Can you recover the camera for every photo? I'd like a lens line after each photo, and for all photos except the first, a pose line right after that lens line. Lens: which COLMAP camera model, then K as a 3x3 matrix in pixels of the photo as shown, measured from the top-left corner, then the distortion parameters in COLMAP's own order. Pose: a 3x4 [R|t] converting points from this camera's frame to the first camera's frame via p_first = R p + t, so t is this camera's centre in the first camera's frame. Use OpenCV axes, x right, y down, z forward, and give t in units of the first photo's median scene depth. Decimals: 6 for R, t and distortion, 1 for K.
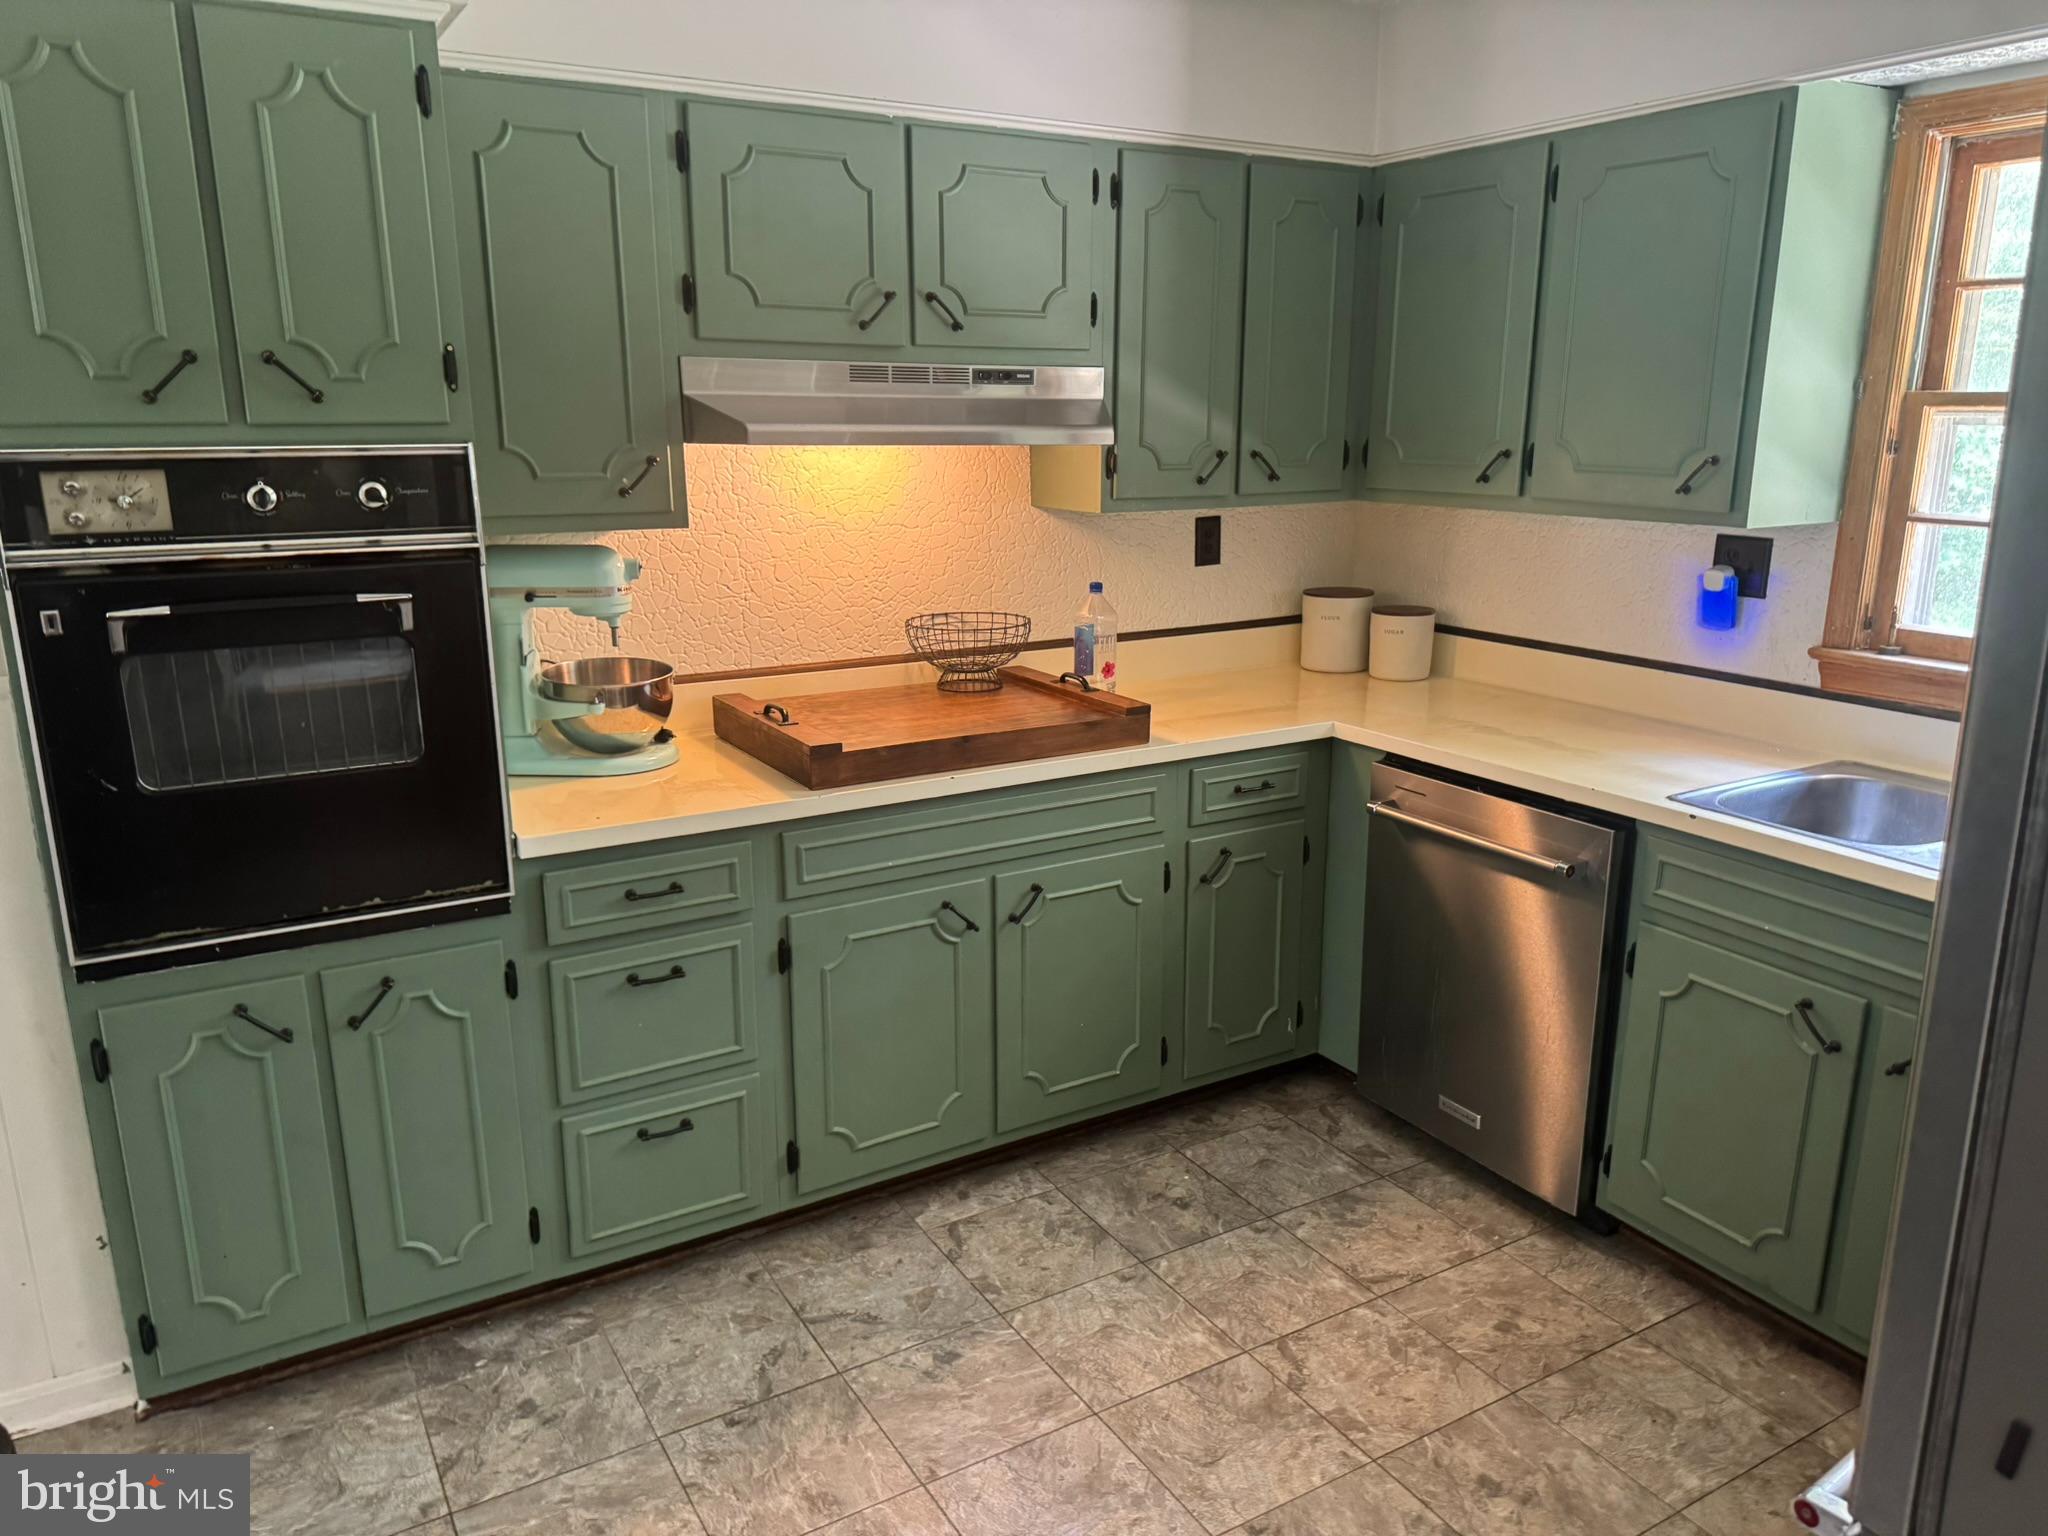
lens RADIAL K [[1442.2, 0, 1028.7], [0, 1442.2, 767.3], [0, 0, 1]] dist [0.033208, -0.030257]
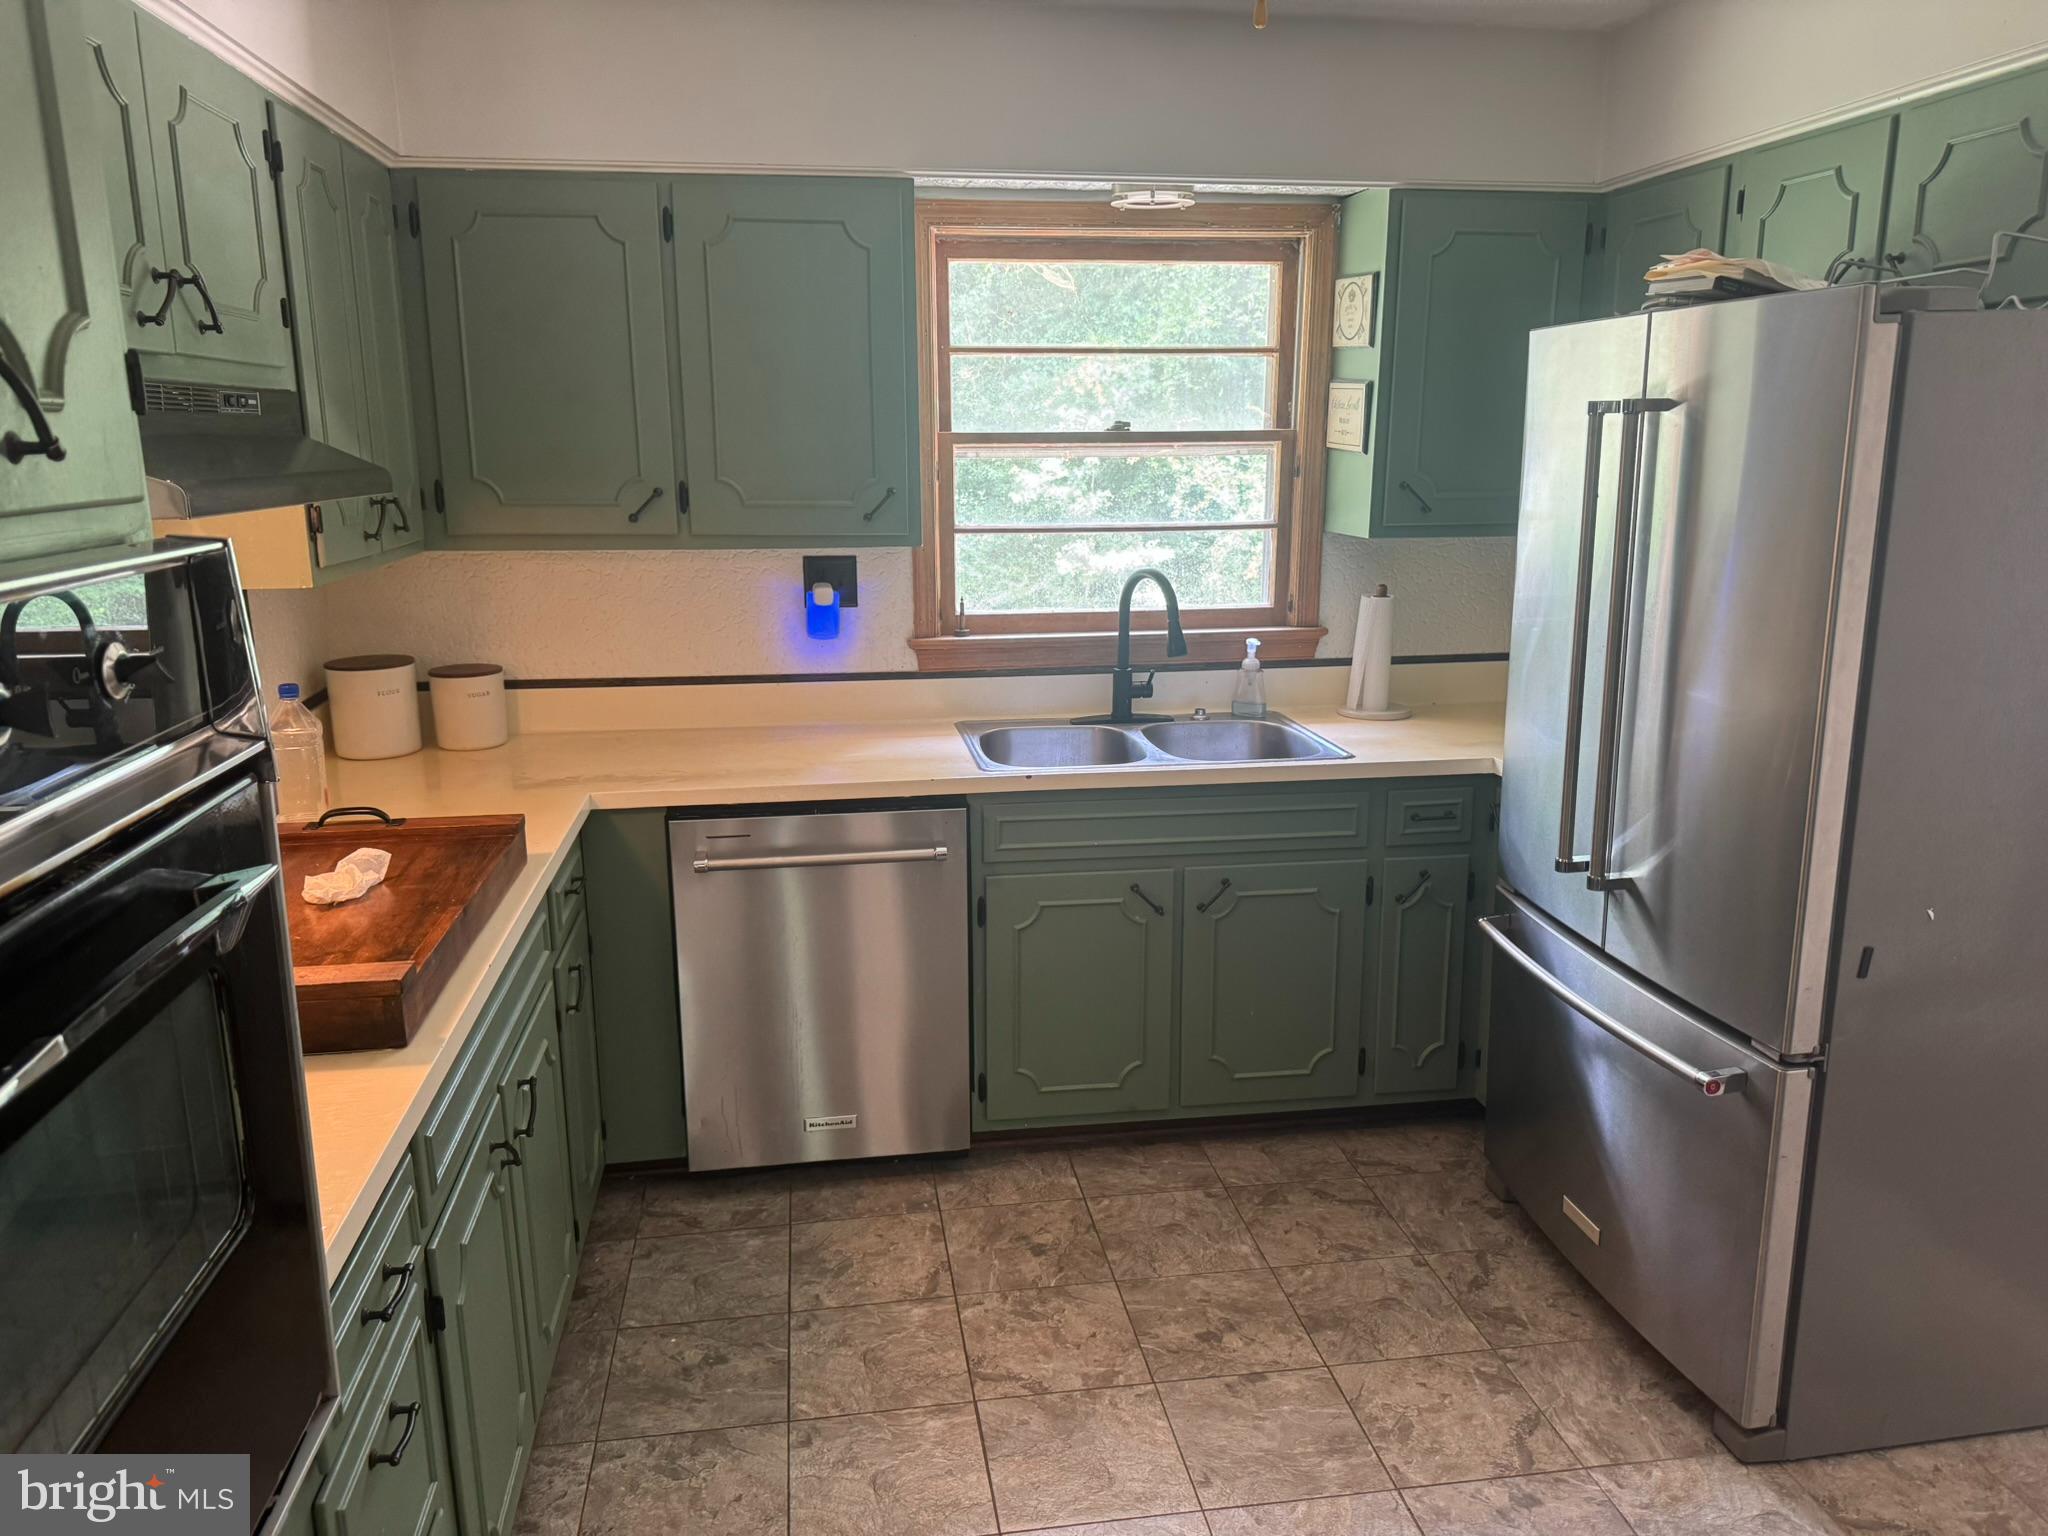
lens RADIAL K [[1442.2, 0, 1029.7], [0, 1442.2, 760.4], [0, 0, 1]] dist [0.033208, -0.030257]
pose [[0.370048, -0.204794, 0.906159, -0.546310], [0.225373, 0.966052, 0.126295, -0.114055], [-0.901261, 0.157488, 0.403641, 0.428919]]
